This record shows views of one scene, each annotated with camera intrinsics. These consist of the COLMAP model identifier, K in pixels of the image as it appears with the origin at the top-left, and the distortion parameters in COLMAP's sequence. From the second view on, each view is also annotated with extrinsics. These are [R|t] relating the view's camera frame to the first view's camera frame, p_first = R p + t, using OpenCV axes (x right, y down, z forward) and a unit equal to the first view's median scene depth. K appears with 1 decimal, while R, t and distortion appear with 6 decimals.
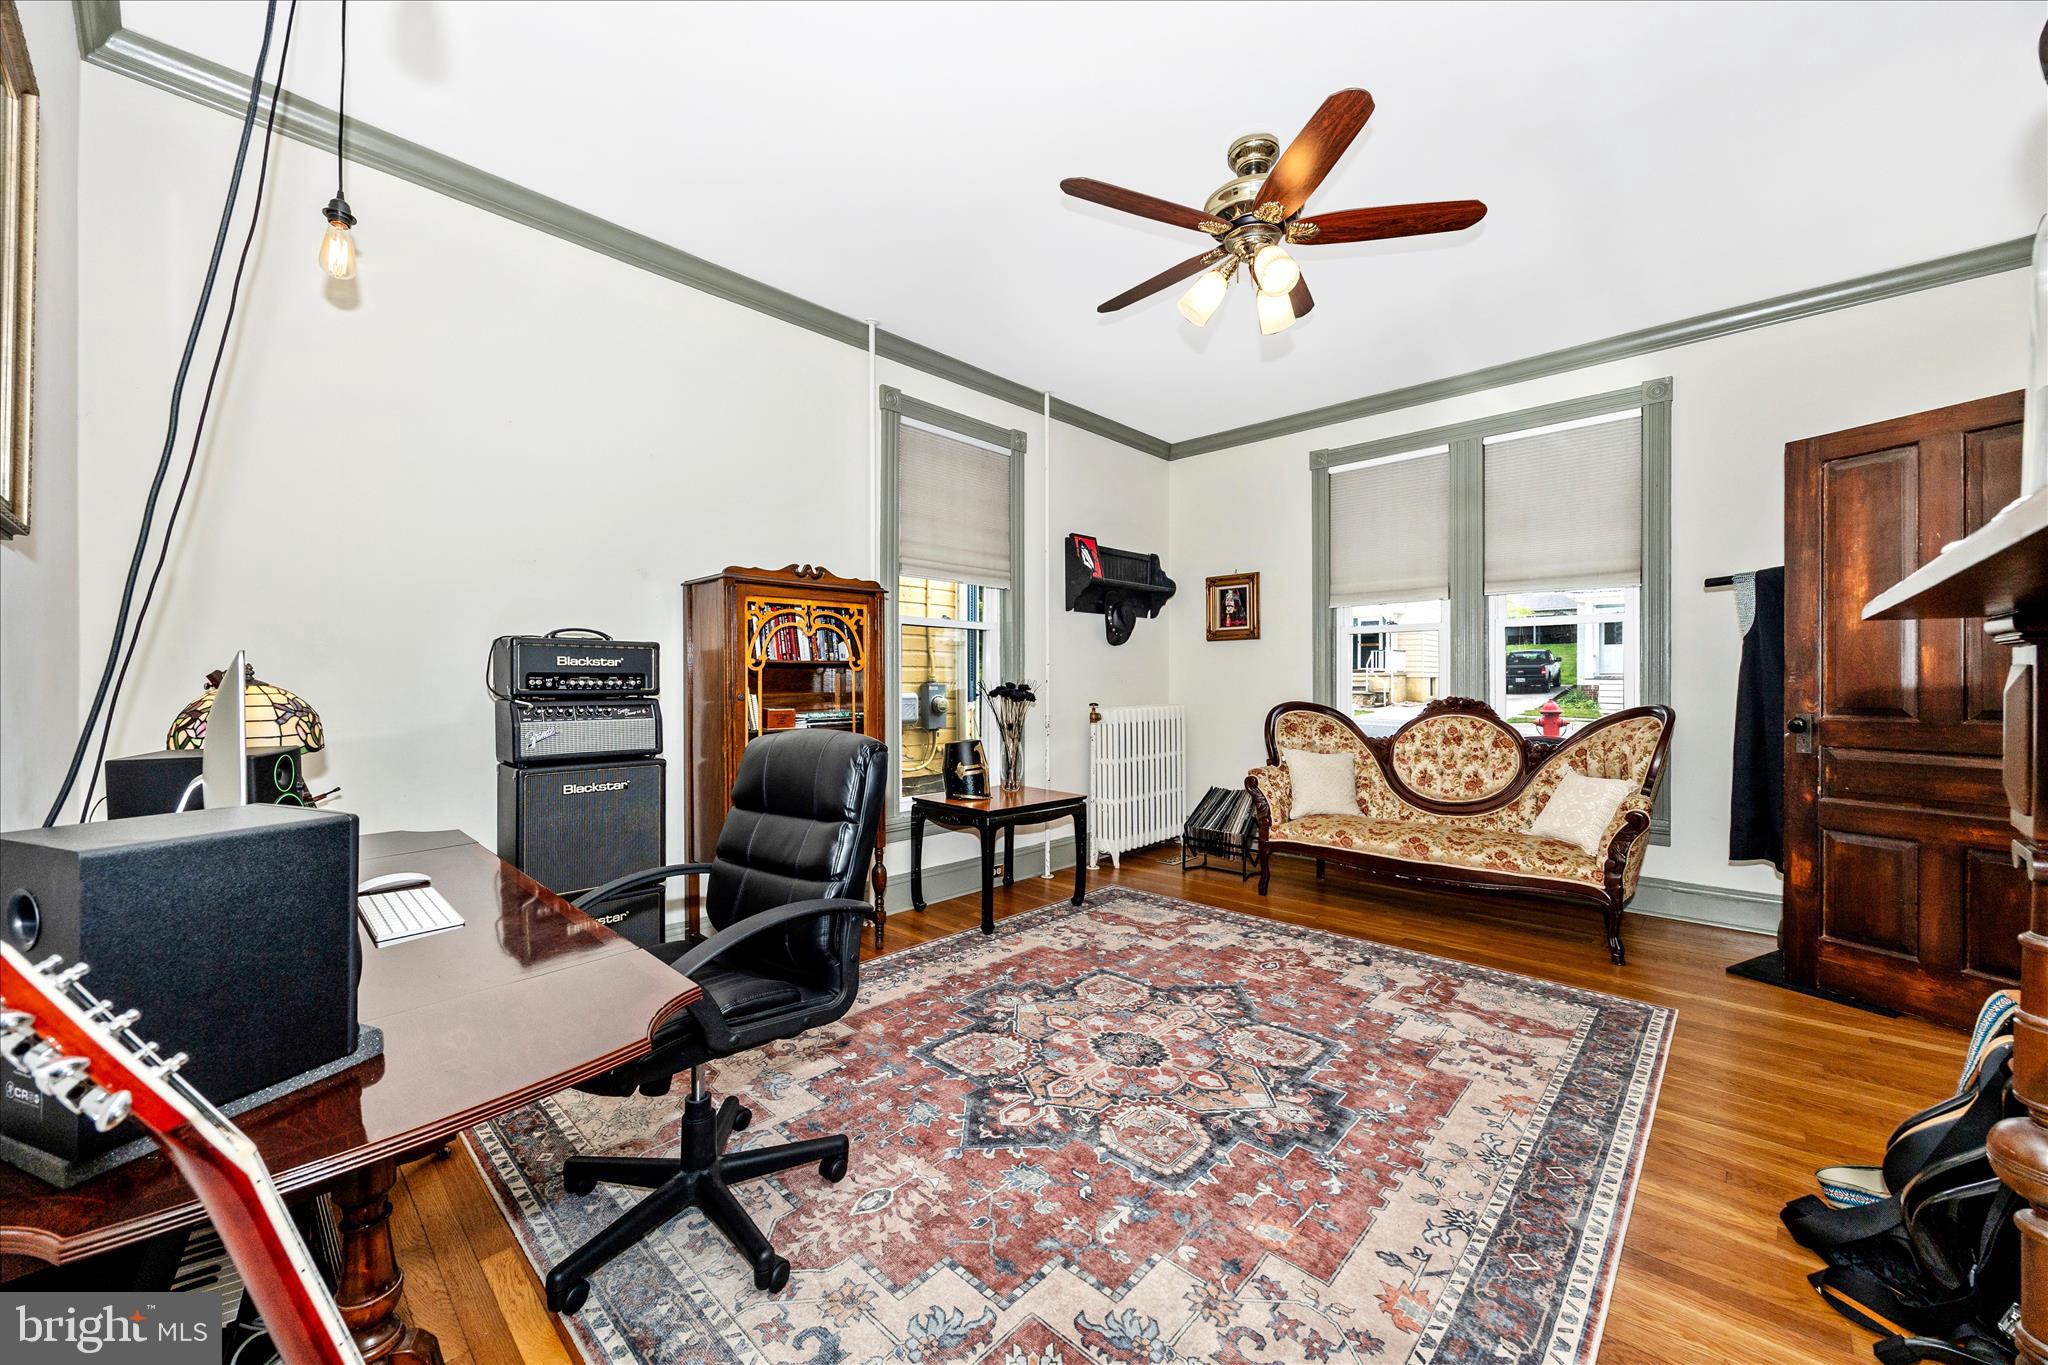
lens RADIAL K [[798.1, 0, 1035.1], [0, 798.1, 679.9], [0, 0, 1]] dist [-0.007412, 0.000017]
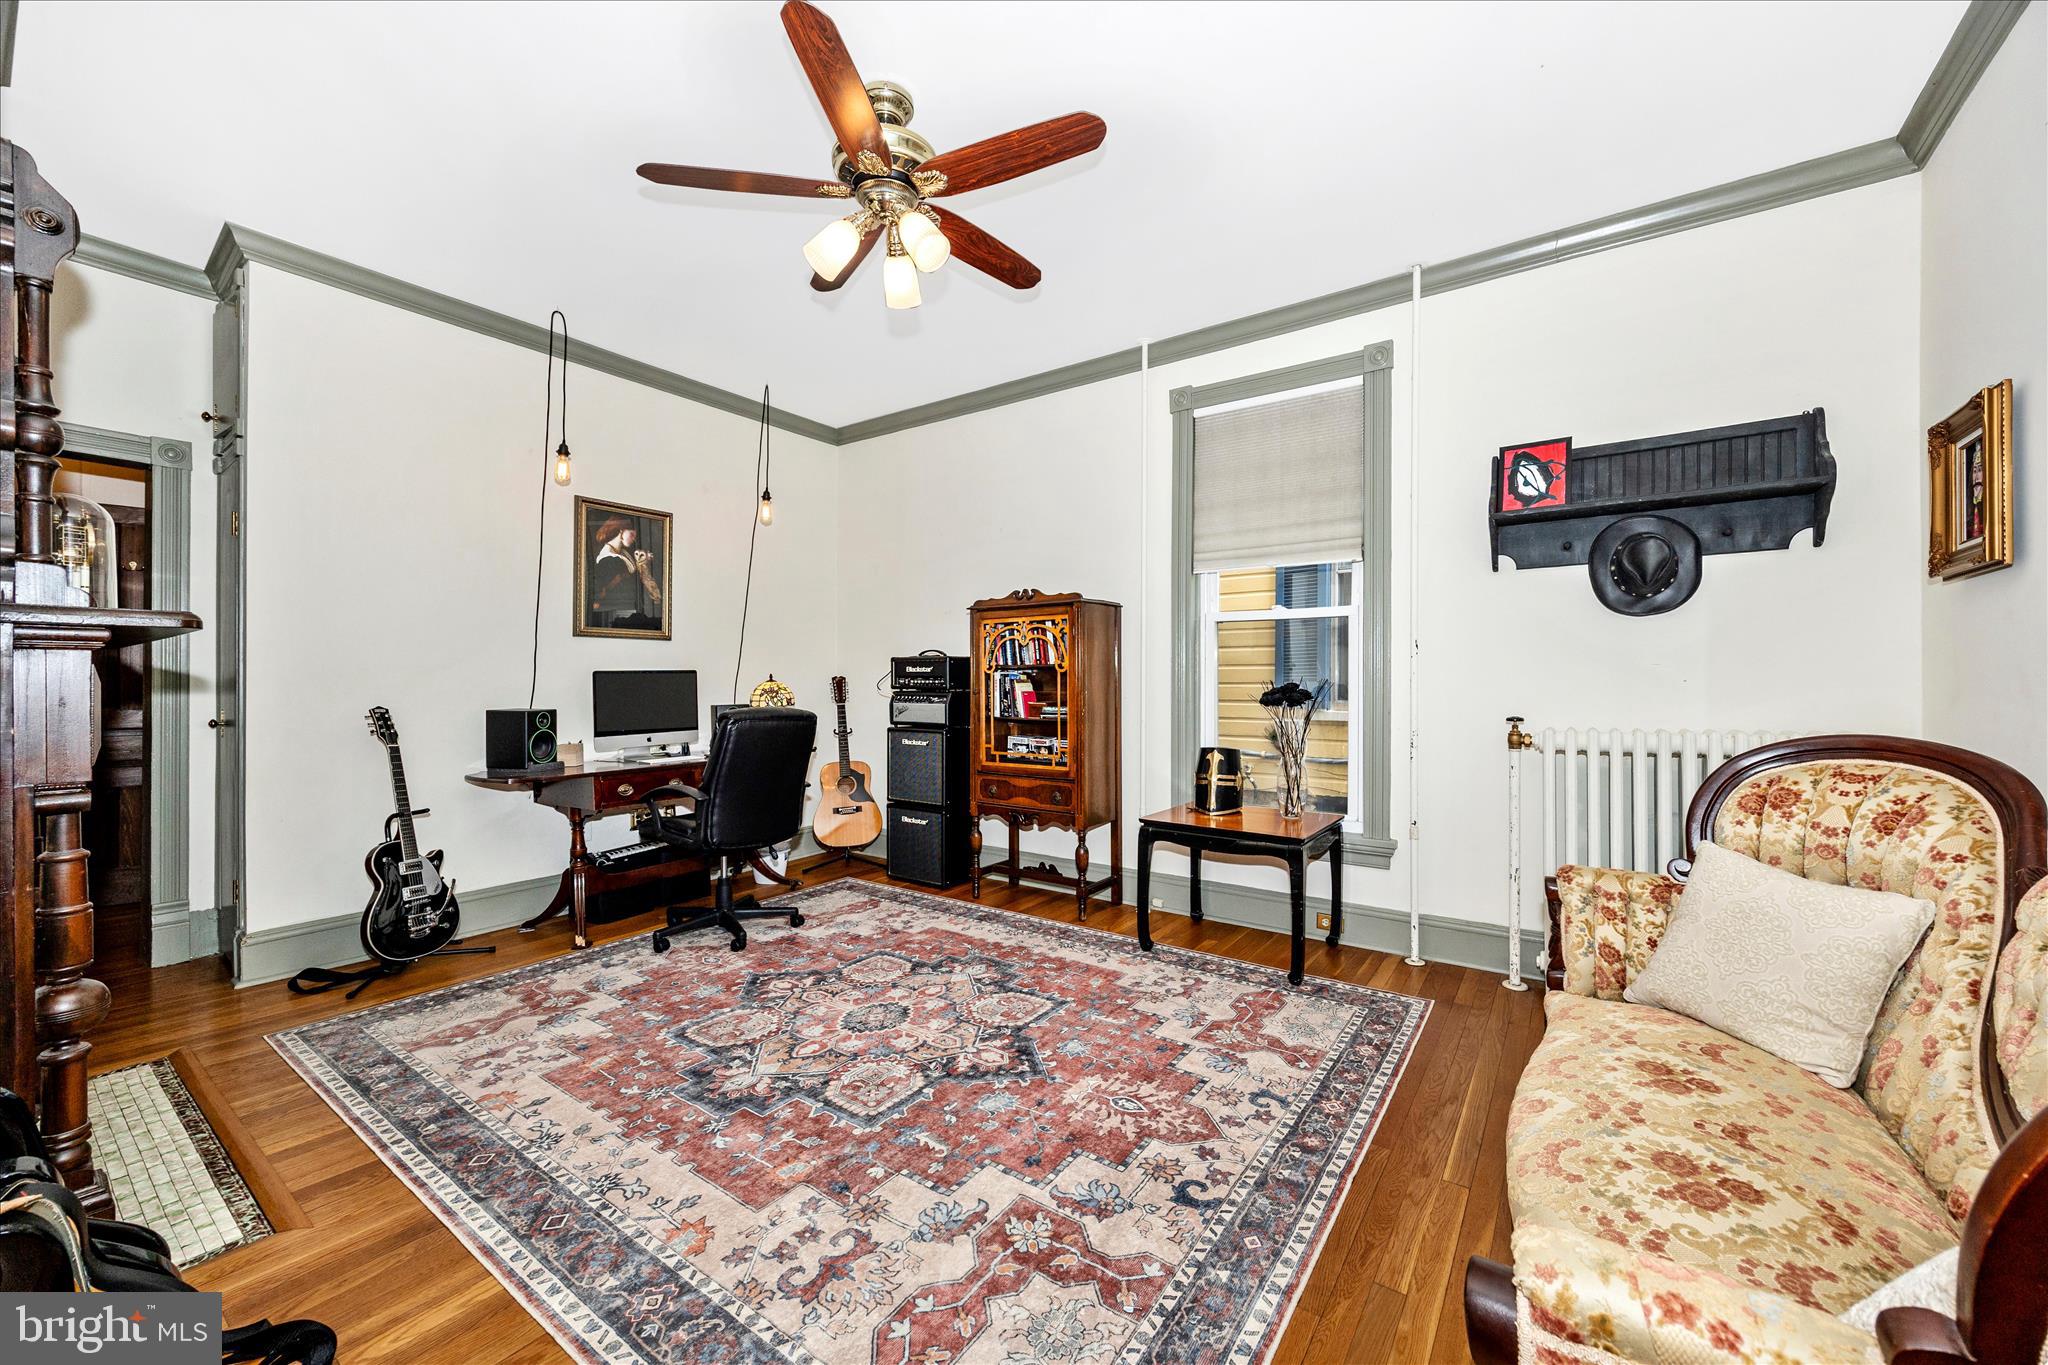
lens RADIAL K [[798.1, 0, 1031.6], [0, 798.1, 680.6], [0, 0, 1]] dist [-0.007412, 0.000017]
pose [[0.115614, -0.000534, -0.993294, 1.039365], [0.000287, 1.000000, -0.000504, 0.001826], [0.993294, -0.000226, 0.115614, 0.917992]]
